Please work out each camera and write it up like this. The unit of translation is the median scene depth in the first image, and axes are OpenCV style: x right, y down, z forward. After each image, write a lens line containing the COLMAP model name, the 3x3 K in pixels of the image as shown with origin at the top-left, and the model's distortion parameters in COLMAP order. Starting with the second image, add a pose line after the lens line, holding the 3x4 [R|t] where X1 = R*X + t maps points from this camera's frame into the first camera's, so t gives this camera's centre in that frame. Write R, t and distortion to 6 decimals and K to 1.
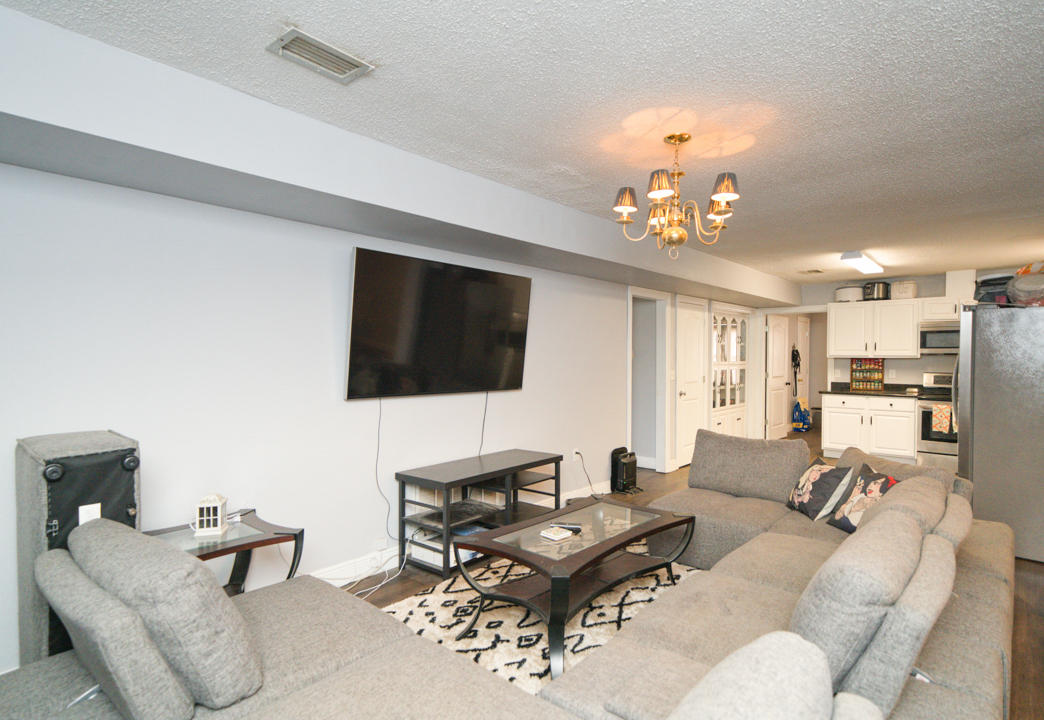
lens RADIAL K [[546.7, 0, 537.9], [0, 546.7, 378.4], [0, 0, 1]] dist [0.016543, -0.000145]
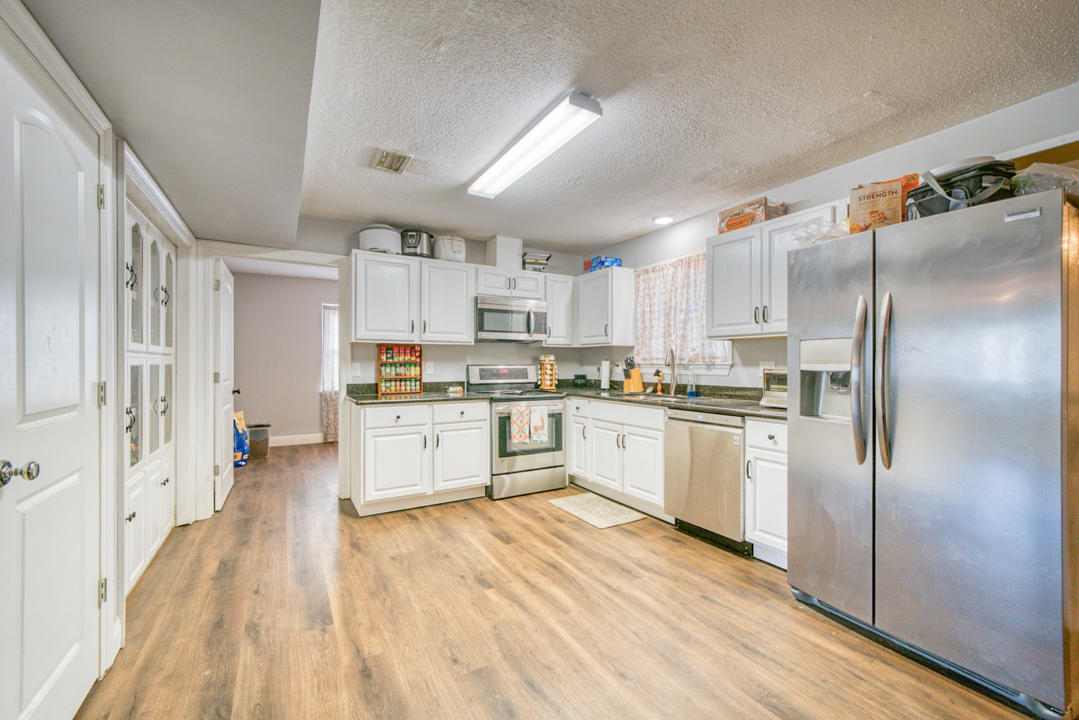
lens RADIAL K [[438.5, 0, 540.7], [0, 438.5, 364.3], [0, 0, 1]] dist [-0.000007, -0.000009]
pose [[0.324430, -0.001209, 0.945909, 0.158376], [0.040216, 0.999113, -0.012517, -0.000560], [-0.945055, 0.042101, 0.324190, 0.681826]]
